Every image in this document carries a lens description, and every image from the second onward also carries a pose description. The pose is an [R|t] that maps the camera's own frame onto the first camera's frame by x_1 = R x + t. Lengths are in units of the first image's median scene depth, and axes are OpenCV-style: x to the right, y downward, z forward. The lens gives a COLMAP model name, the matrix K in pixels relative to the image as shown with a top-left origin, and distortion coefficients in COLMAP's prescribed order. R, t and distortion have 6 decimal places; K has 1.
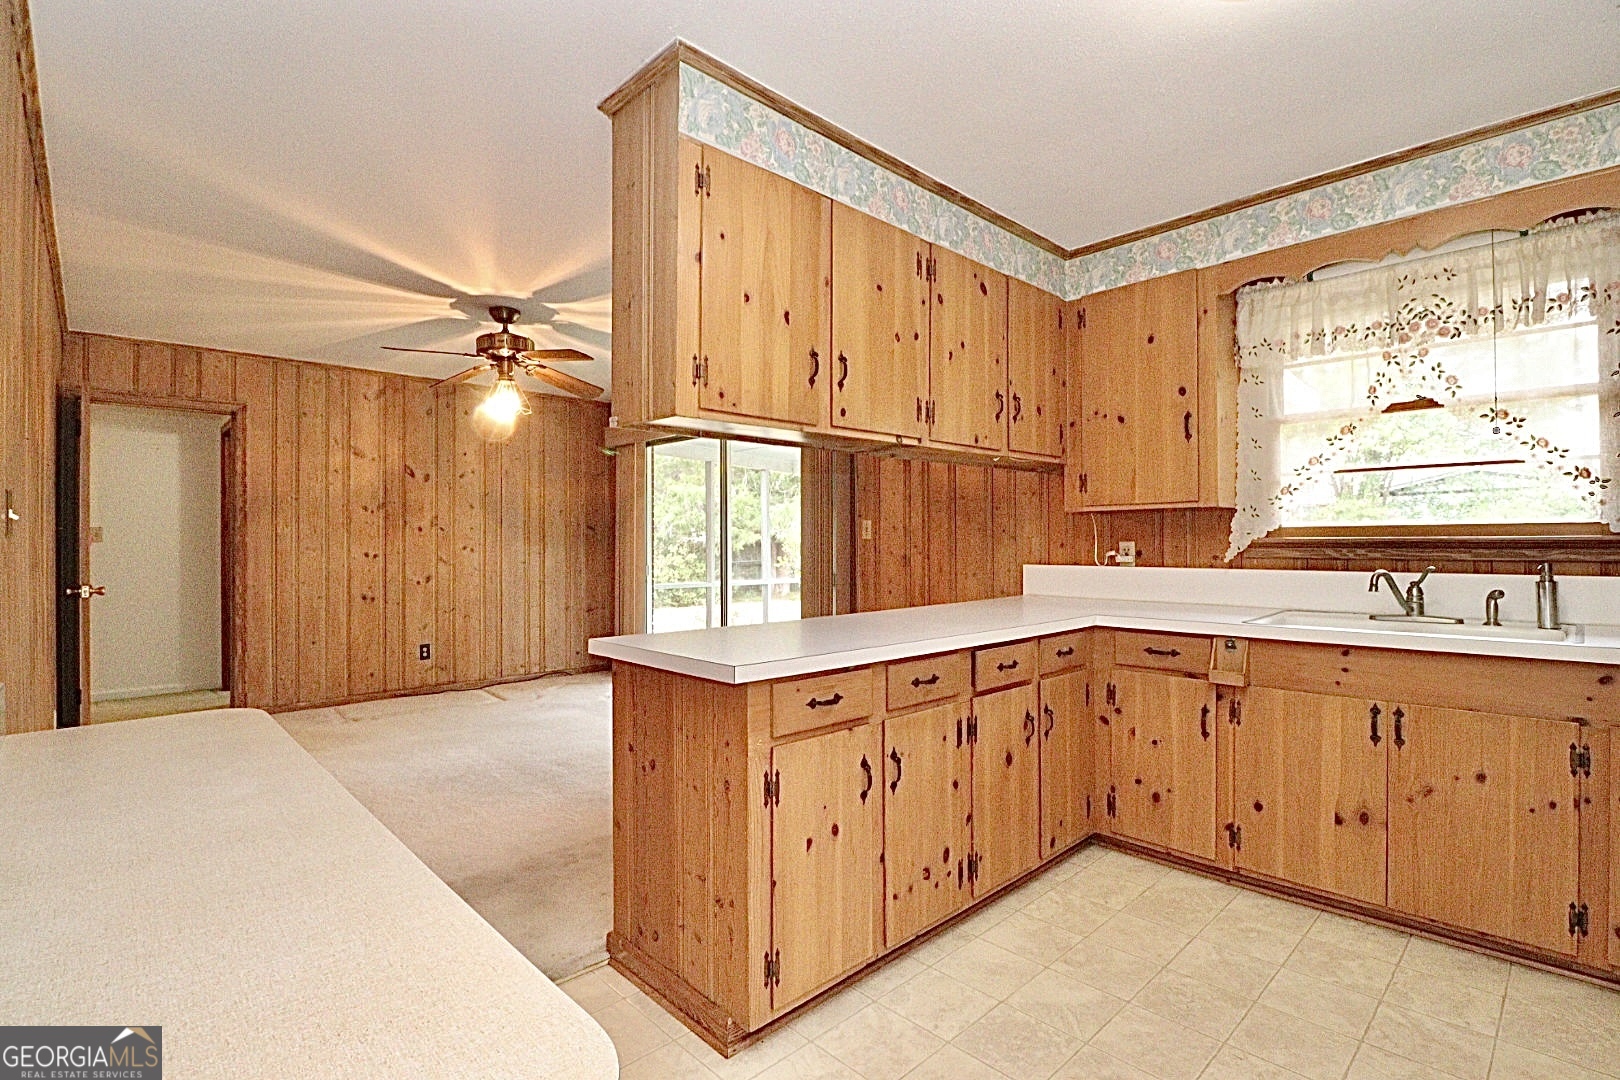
lens RADIAL K [[753.2, 0, 804.7], [0, 753.2, 537.6], [0, 0, 1]] dist [0.004139, -0.015474]
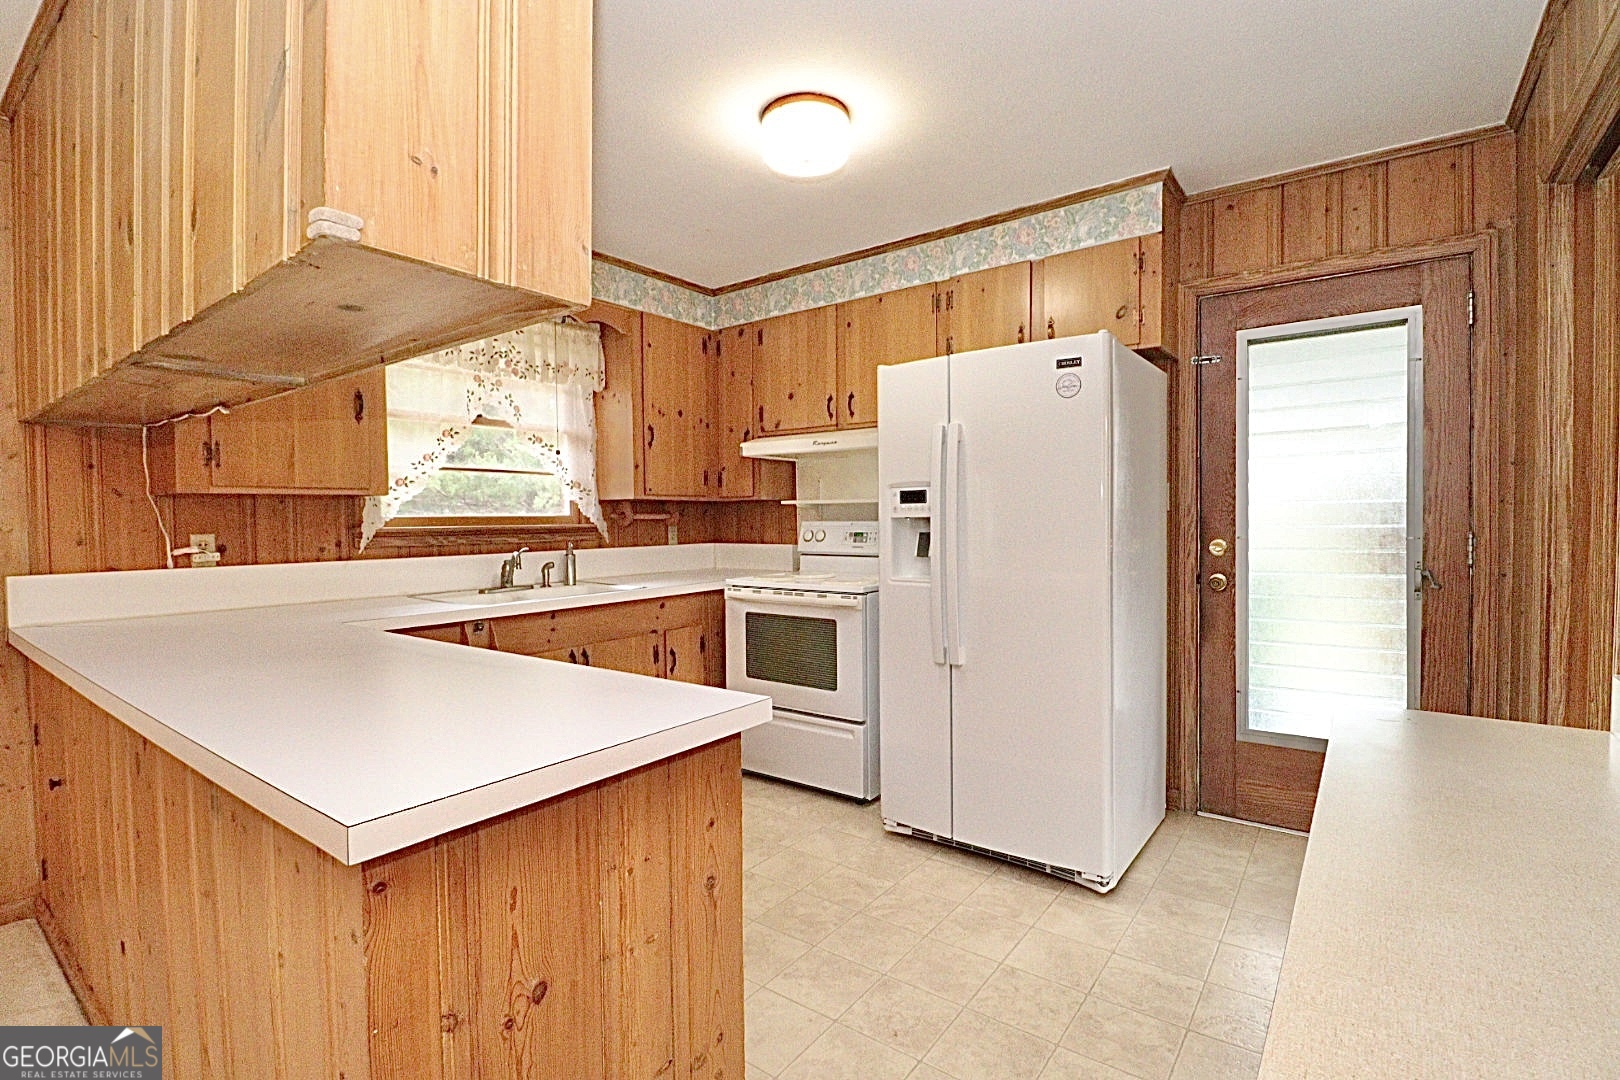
lens RADIAL K [[753.2, 0, 804.7], [0, 753.2, 537.6], [0, 0, 1]] dist [0.004139, -0.015474]
pose [[-0.161783, -0.021253, 0.986597, -0.486544], [0.004078, 0.999745, 0.022205, -0.006554], [-0.986818, 0.007615, -0.161655, 0.616258]]
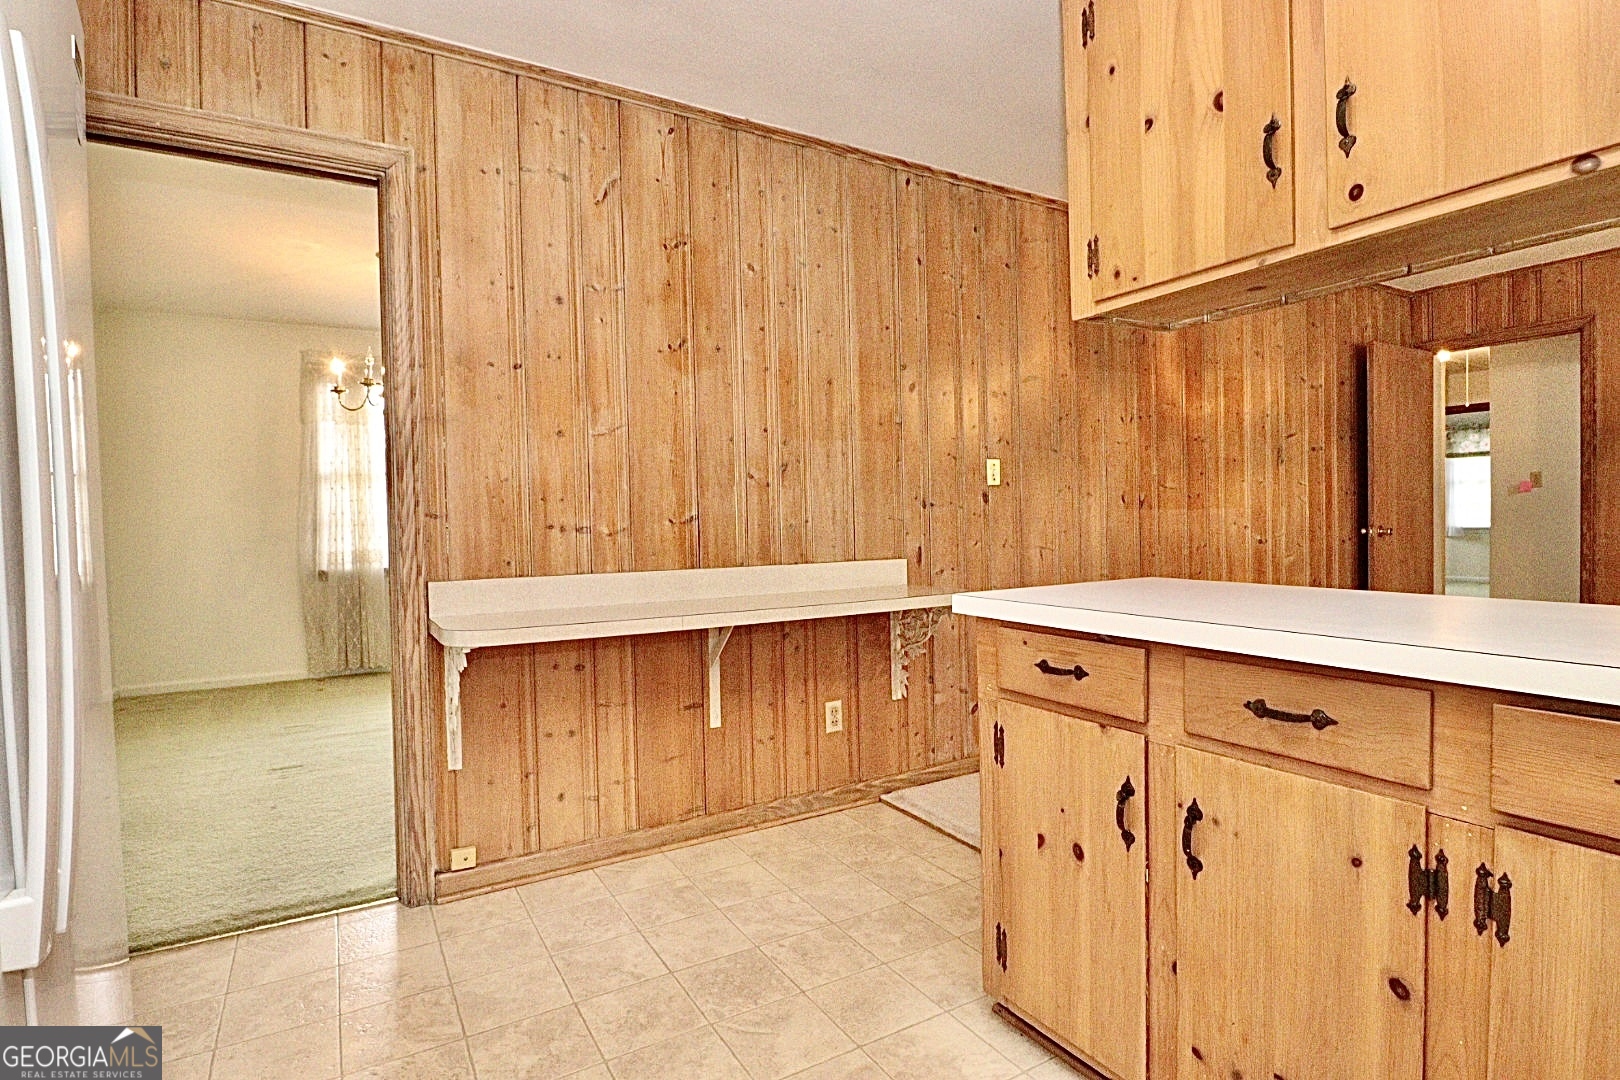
lens RADIAL K [[812.8, 0, 806.0], [0, 812.8, 540.0], [0, 0, 1]] dist [0.006380, -0.015477]
pose [[-0.224176, 0.032547, -0.974005, 0.544647], [0.027207, 0.999262, 0.027129, 0.038173], [0.974169, -0.020418, -0.224896, 0.591954]]
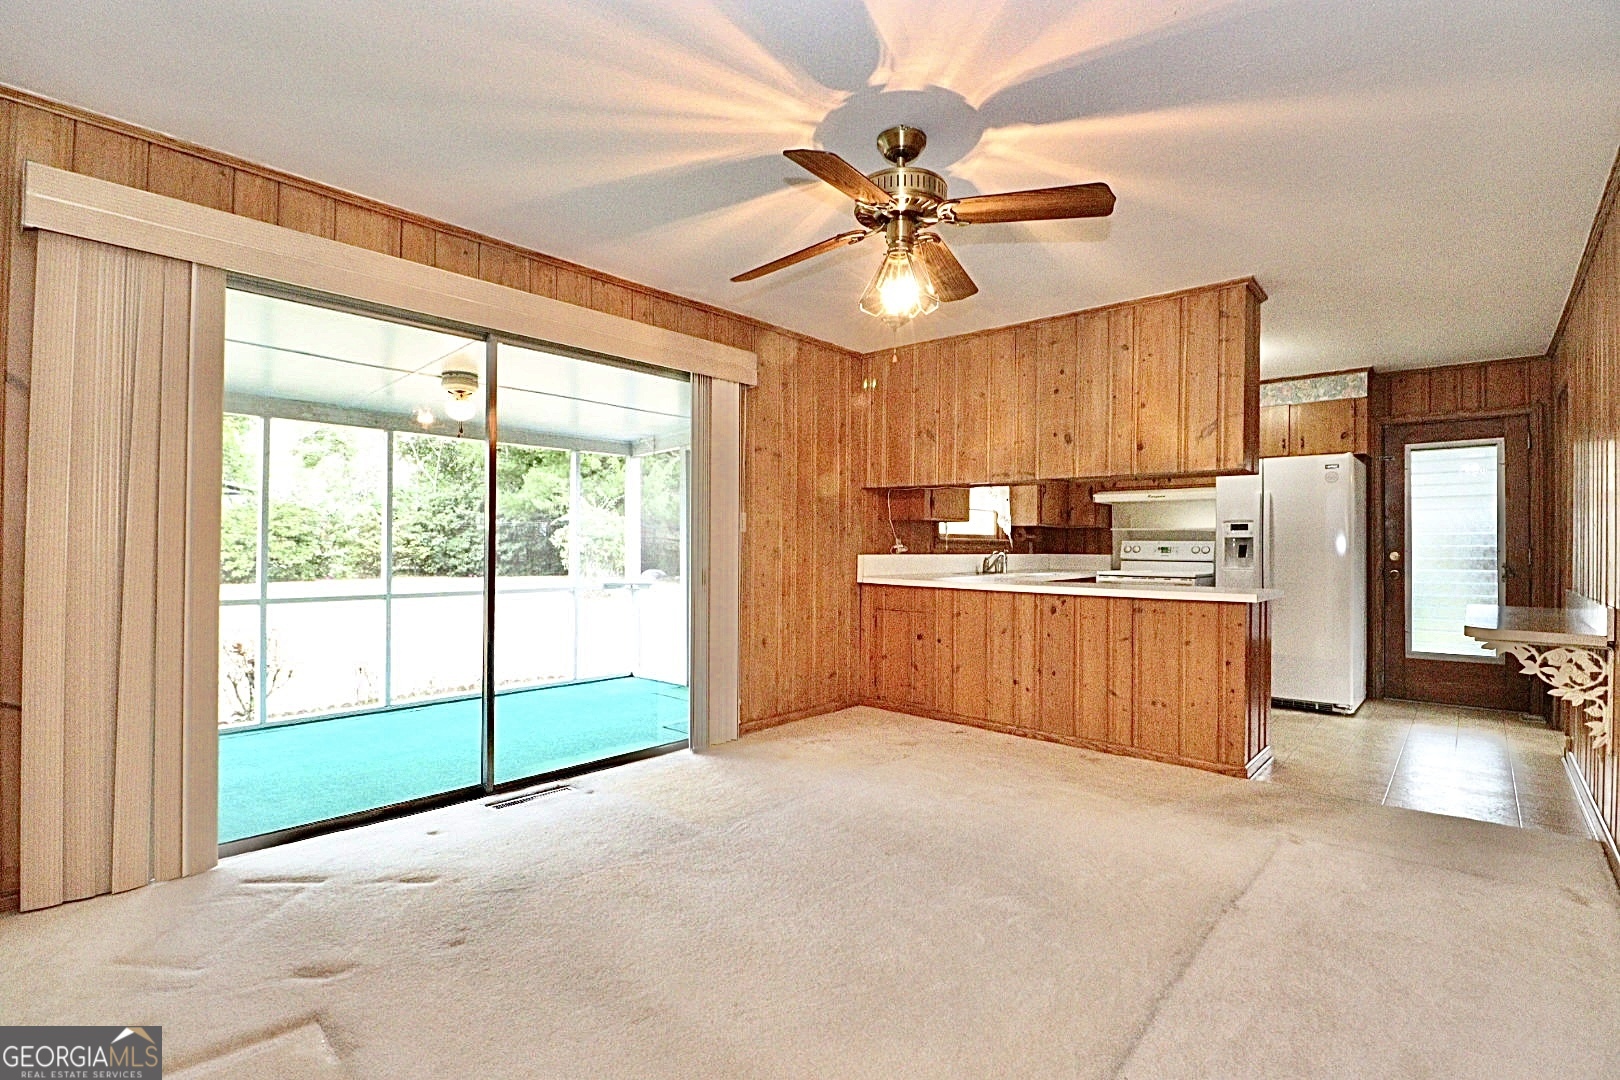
lens RADIAL K [[753.2, 0, 804.7], [0, 753.2, 537.6], [0, 0, 1]] dist [0.004139, -0.015474]
pose [[-0.080094, 0.013807, 0.996692, -1.369739], [-0.014596, 0.999781, -0.015022, 0.034469], [-0.996680, -0.015751, -0.079875, 1.559809]]
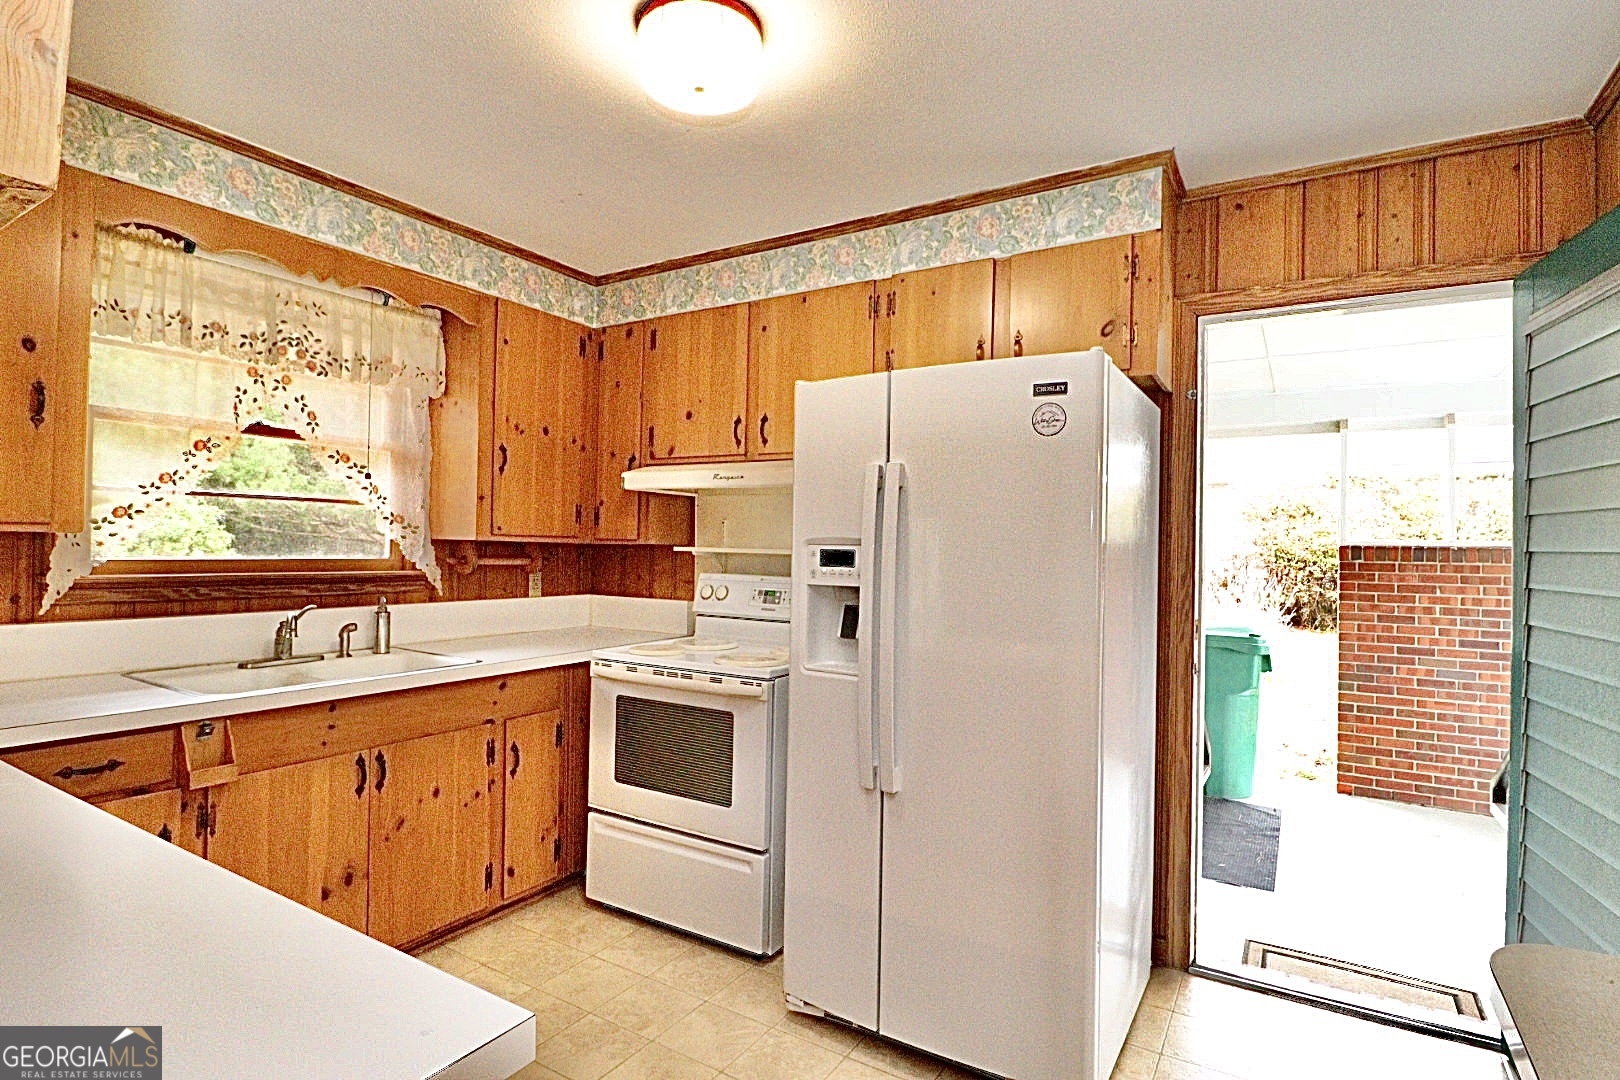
lens RADIAL K [[812.8, 0, 806.0], [0, 812.8, 540.0], [0, 0, 1]] dist [0.006380, -0.015477]
pose [[-0.257000, 0.006378, 0.966390, -0.303785], [-0.025569, 0.999583, -0.013397, -0.041488], [-0.966073, -0.028153, -0.256730, 0.553504]]
